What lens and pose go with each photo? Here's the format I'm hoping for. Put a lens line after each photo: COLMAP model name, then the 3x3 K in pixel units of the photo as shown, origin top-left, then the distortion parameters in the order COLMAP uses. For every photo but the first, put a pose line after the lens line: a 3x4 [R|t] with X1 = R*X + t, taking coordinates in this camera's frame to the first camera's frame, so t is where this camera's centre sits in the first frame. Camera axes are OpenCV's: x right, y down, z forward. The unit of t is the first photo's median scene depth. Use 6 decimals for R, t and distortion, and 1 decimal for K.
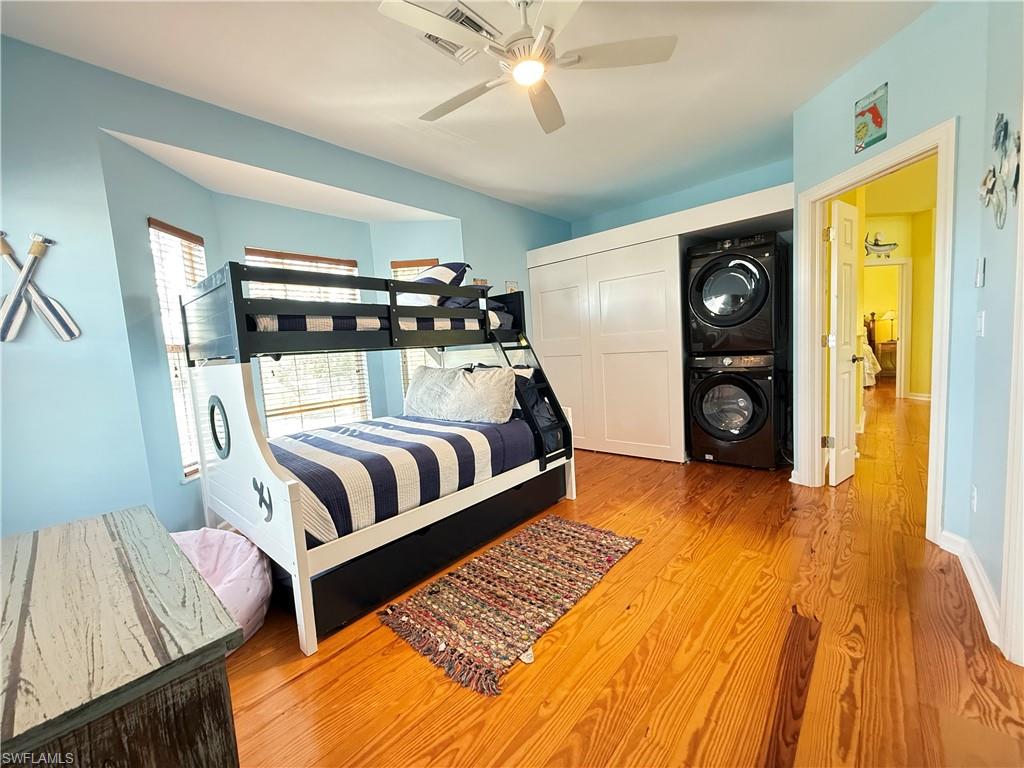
lens RADIAL K [[406.8, 0, 509.9], [0, 406.8, 384.5], [0, 0, 1]] dist [-0.002175, -0.000397]
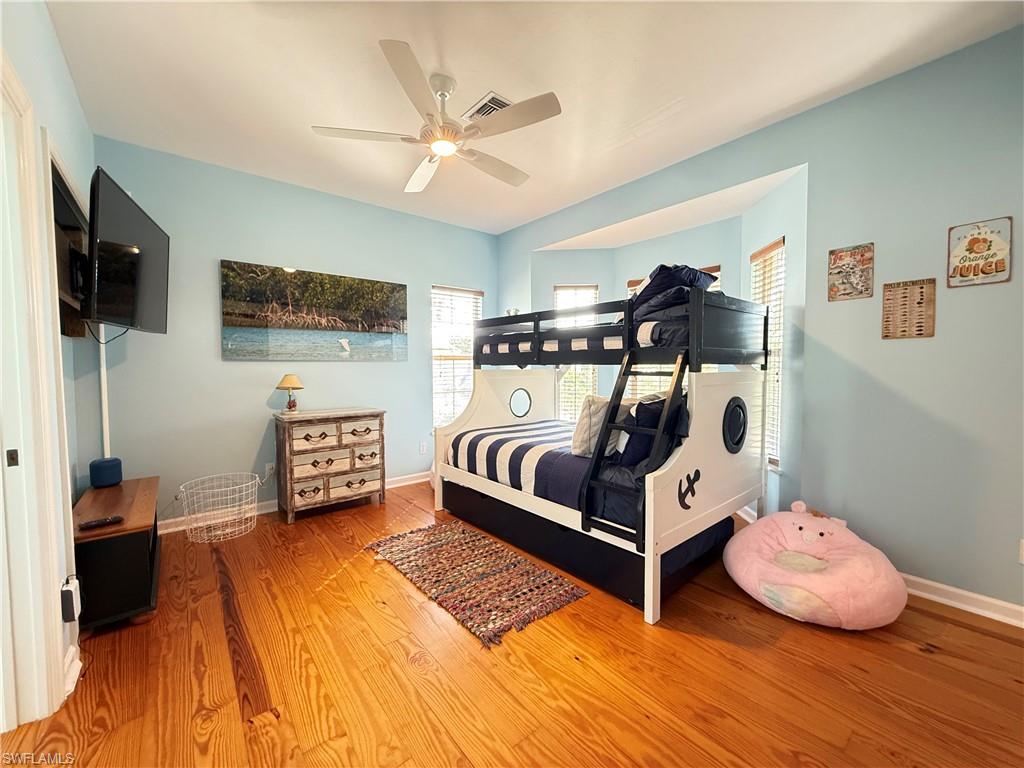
lens RADIAL K [[406.8, 0, 506.8], [0, 406.8, 382.2], [0, 0, 1]] dist [-0.002175, -0.000397]
pose [[-0.150169, 0.102695, -0.983312, 1.030154], [-0.078478, 0.990214, 0.115401, -0.183270], [0.985541, 0.094498, -0.140640, 1.137460]]
